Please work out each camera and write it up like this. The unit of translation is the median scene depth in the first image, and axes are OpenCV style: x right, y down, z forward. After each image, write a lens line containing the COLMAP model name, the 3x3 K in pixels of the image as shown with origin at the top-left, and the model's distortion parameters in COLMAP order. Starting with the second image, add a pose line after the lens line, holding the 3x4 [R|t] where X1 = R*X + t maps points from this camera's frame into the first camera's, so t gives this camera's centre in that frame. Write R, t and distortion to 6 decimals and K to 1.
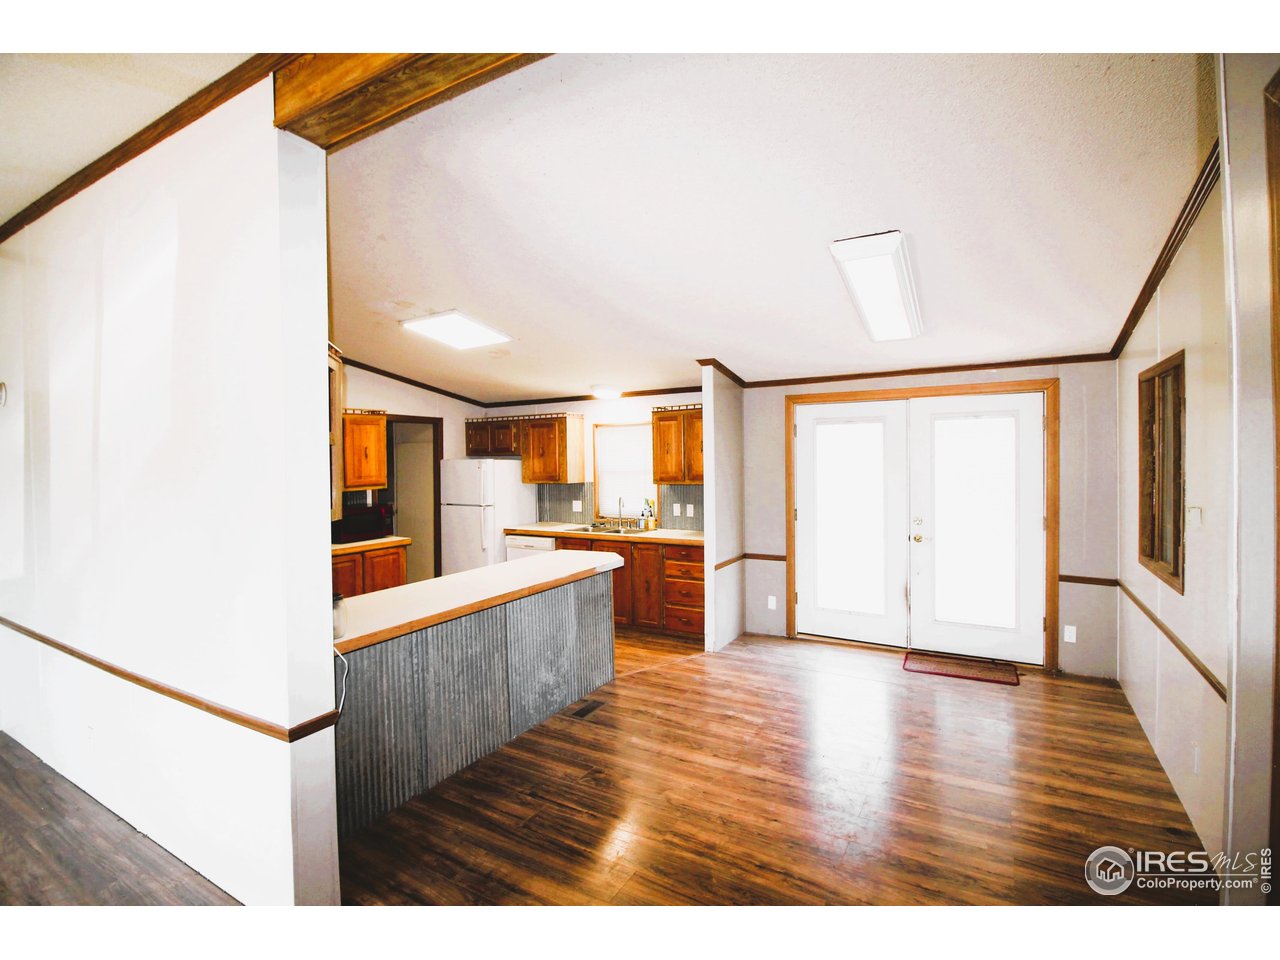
lens RADIAL K [[604.2, 0, 646.3], [0, 604.2, 468.6], [0, 0, 1]] dist [0.001926, -0.013160]
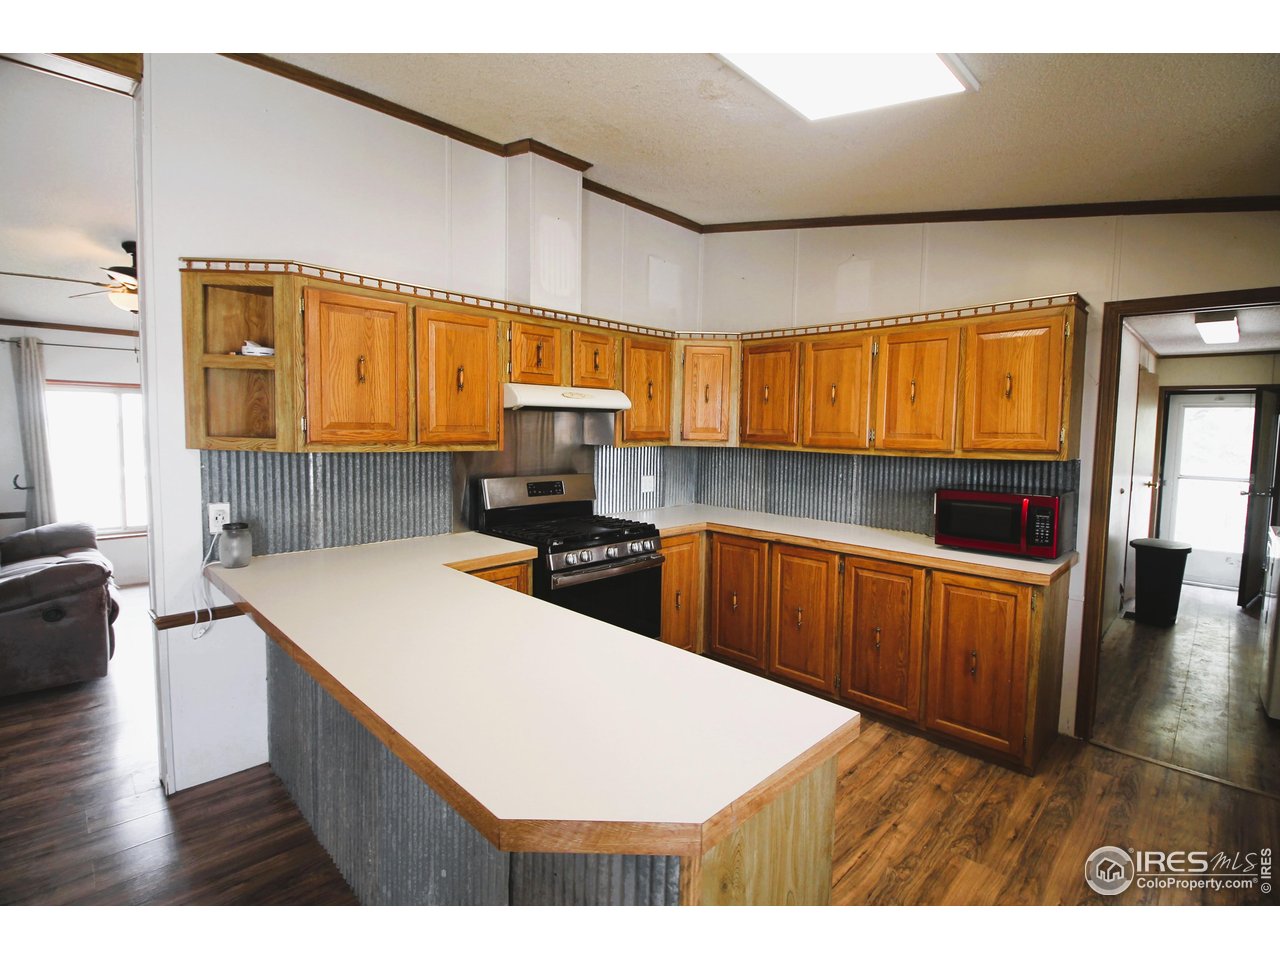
lens RADIAL K [[597.1, 0, 646.4], [0, 597.1, 468.9], [0, 0, 1]] dist [0.001778, -0.014872]
pose [[-0.254633, 0.075742, -0.964067, 0.106038], [-0.028567, 0.995904, 0.085788, 0.008787], [0.966616, 0.049385, -0.251427, 0.851798]]
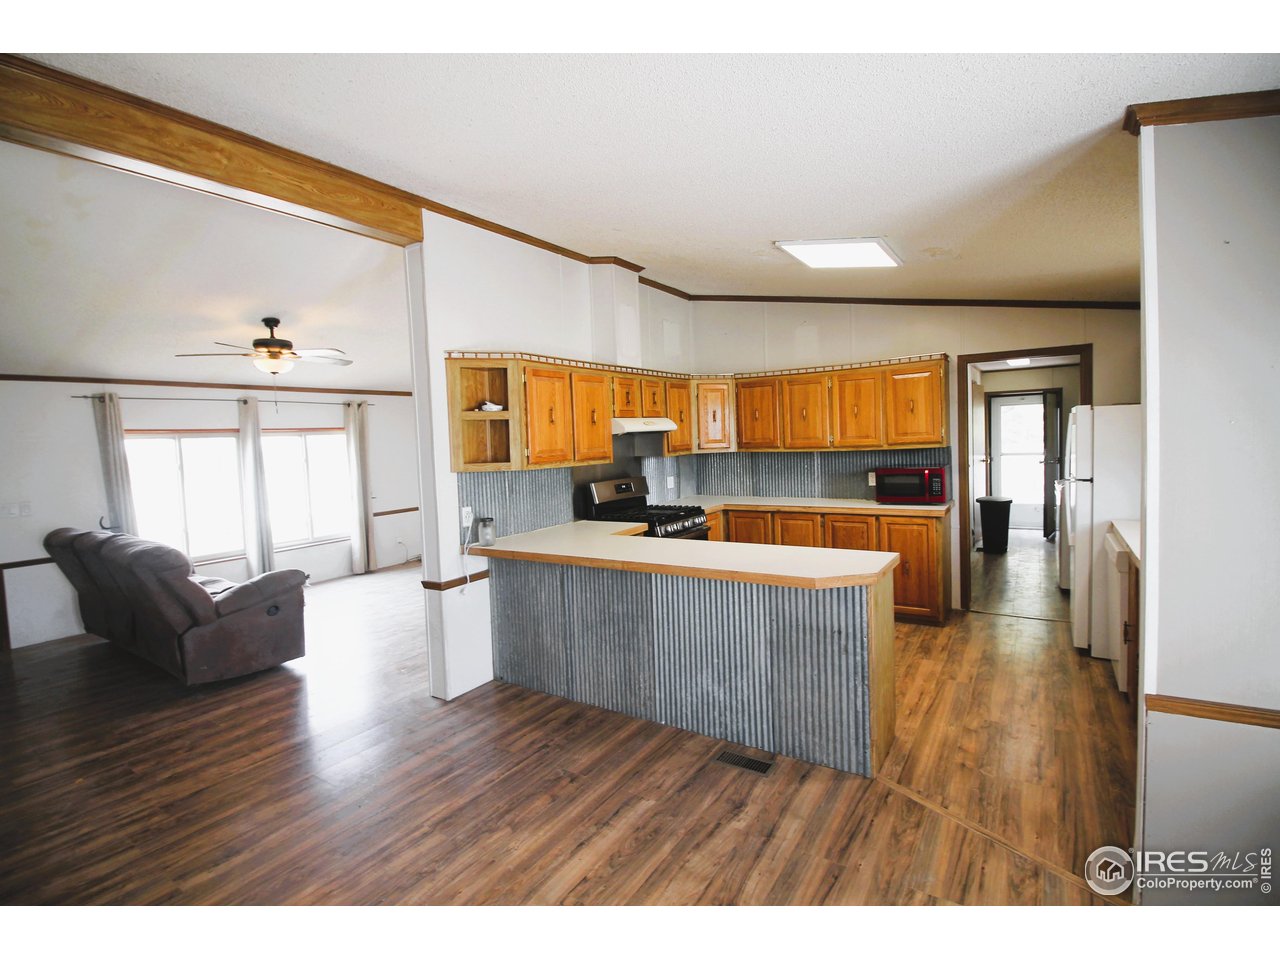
lens RADIAL K [[597.1, 0, 646.4], [0, 597.1, 468.9], [0, 0, 1]] dist [0.001778, -0.014872]
pose [[-0.054175, 0.068222, -0.996198, 0.434967], [0.025334, 0.997436, 0.066929, -0.002924], [0.998210, -0.021612, -0.055764, 0.675293]]
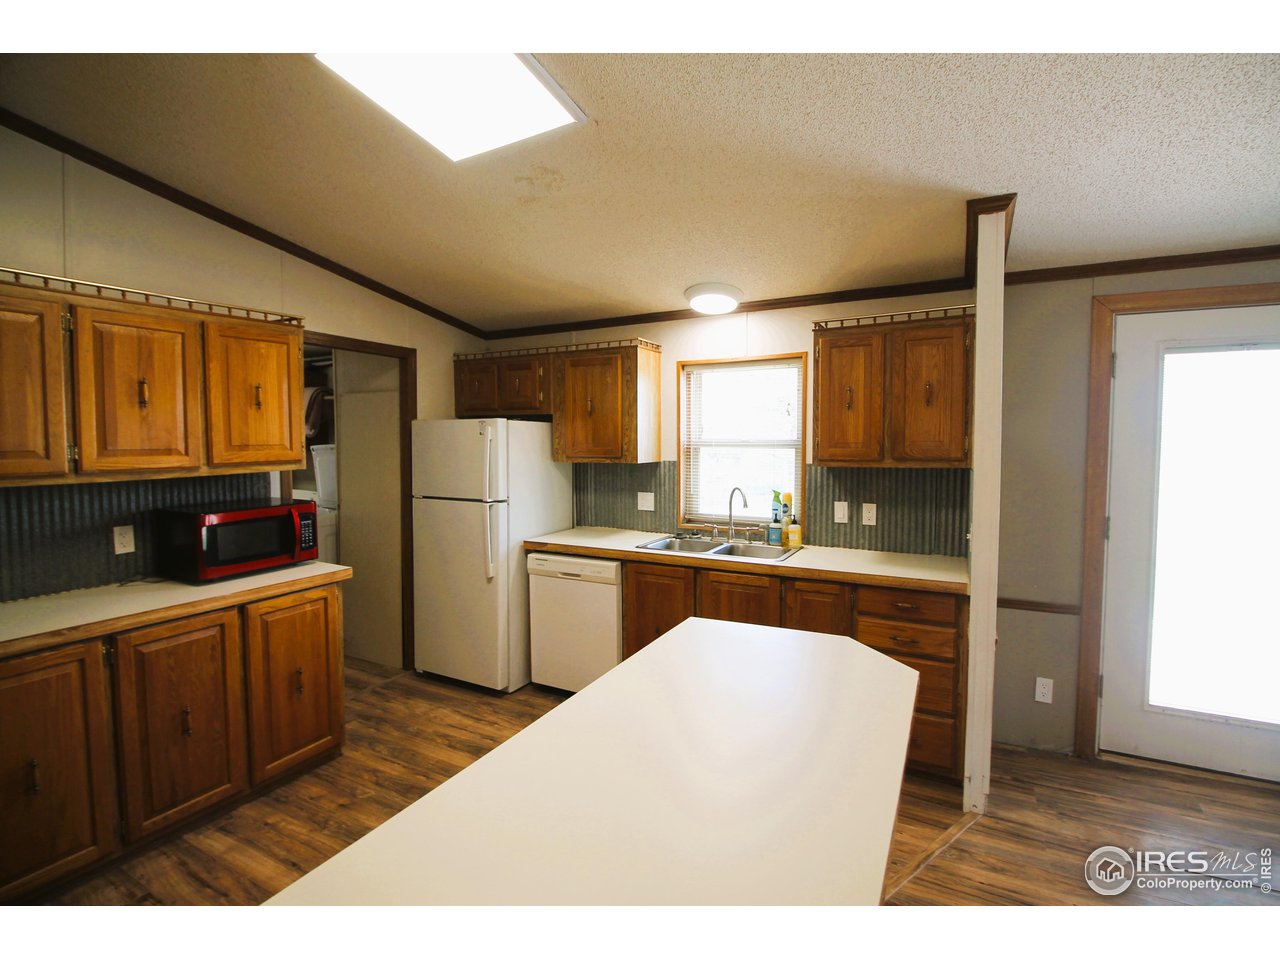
lens RADIAL K [[597.1, 0, 646.4], [0, 597.1, 468.9], [0, 0, 1]] dist [0.001778, -0.014872]
pose [[0.999078, 0.009404, 0.041898, -0.169949], [-0.010741, 0.999436, 0.031818, 0.013749], [-0.041575, -0.032238, 0.998615, 0.508955]]
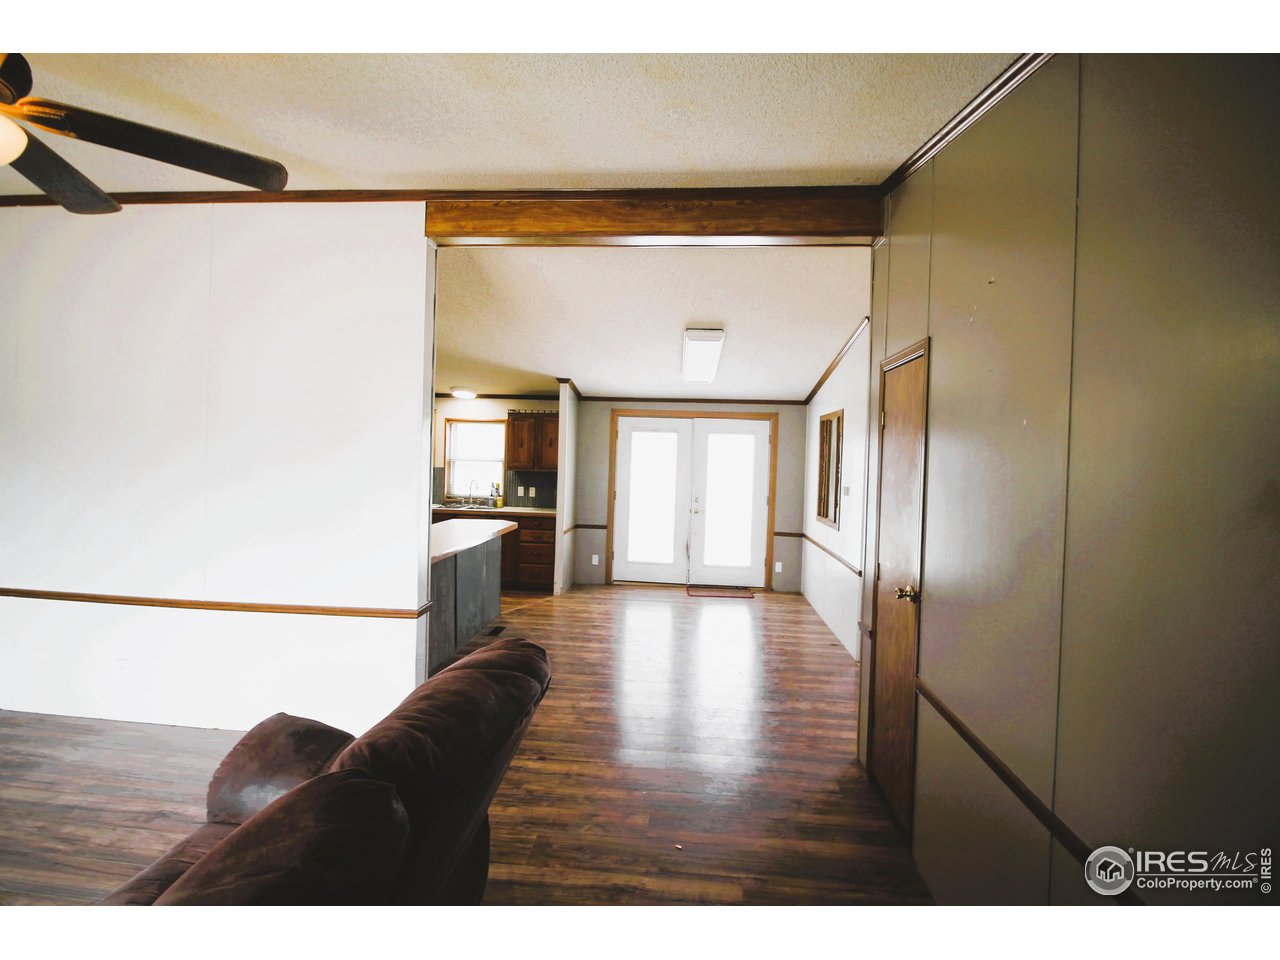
lens RADIAL K [[597.1, 0, 646.4], [0, 597.1, 468.9], [0, 0, 1]] dist [0.001778, -0.014872]
pose [[0.900495, 0.032102, 0.433680, -0.284356], [-0.035723, 0.999362, 0.000201, 0.012750], [-0.433397, -0.015674, 0.901067, -0.264637]]
